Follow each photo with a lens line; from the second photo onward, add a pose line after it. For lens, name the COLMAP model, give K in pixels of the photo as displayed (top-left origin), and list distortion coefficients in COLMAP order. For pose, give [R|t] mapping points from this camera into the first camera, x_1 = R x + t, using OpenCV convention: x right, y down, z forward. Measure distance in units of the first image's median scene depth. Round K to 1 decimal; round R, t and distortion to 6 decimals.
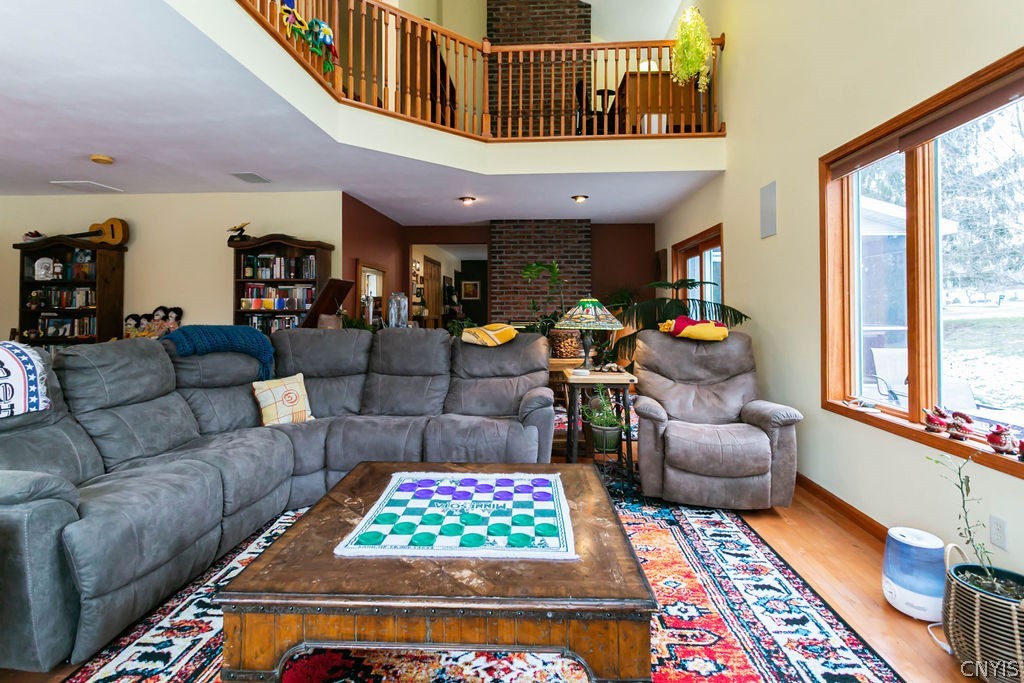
lens RADIAL K [[495.8, 0, 510.7], [0, 495.8, 297.9], [0, 0, 1]] dist [-0.000327, 0.000683]
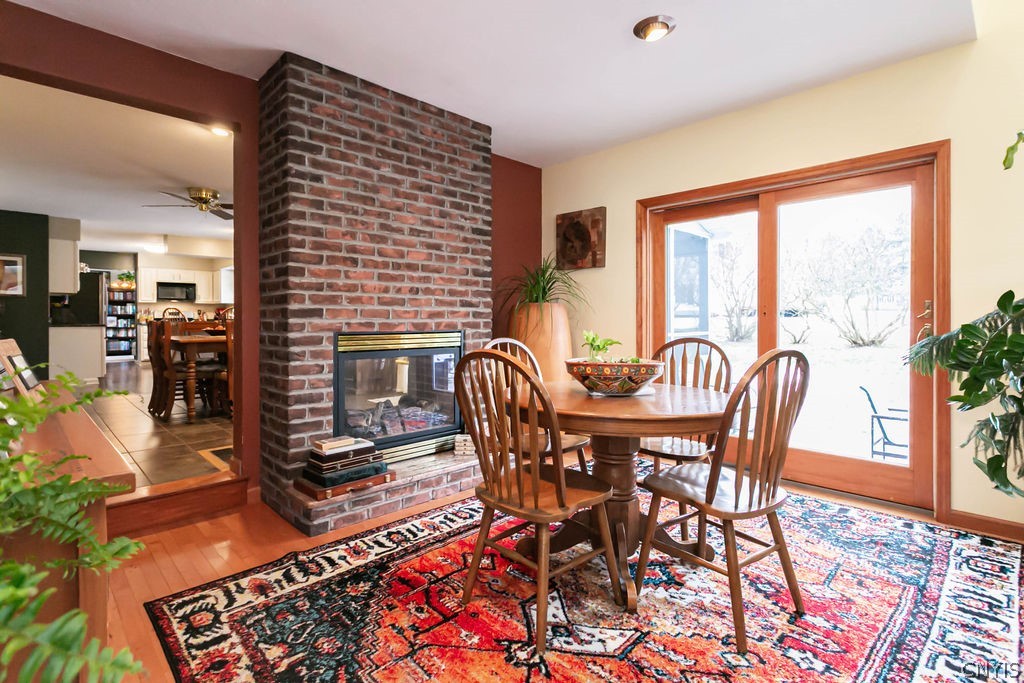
lens RADIAL K [[499.1, 0, 509.9], [0, 499.1, 321.1], [0, 0, 1]] dist [-0.001328, -0.000114]
pose [[0.670685, -0.002650, 0.741738, -0.265979], [-0.010794, 0.999853, 0.013332, 0.040073], [-0.741664, -0.016948, 0.670557, 0.846670]]
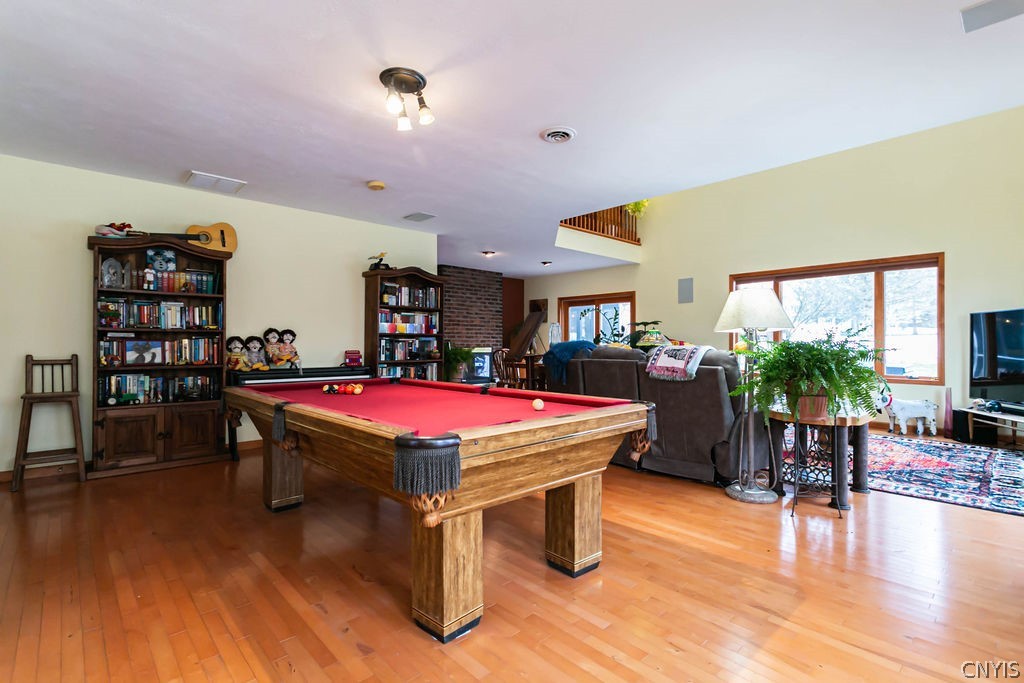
lens RADIAL K [[480.6, 0, 515.8], [0, 480.6, 343.7], [0, 0, 1]] dist [0.000946, 0.000224]
pose [[0.687504, 0.001294, 0.726179, -1.033637], [-0.014044, 0.999835, 0.011514, 0.029044], [-0.726044, -0.018114, 0.687409, 0.064743]]
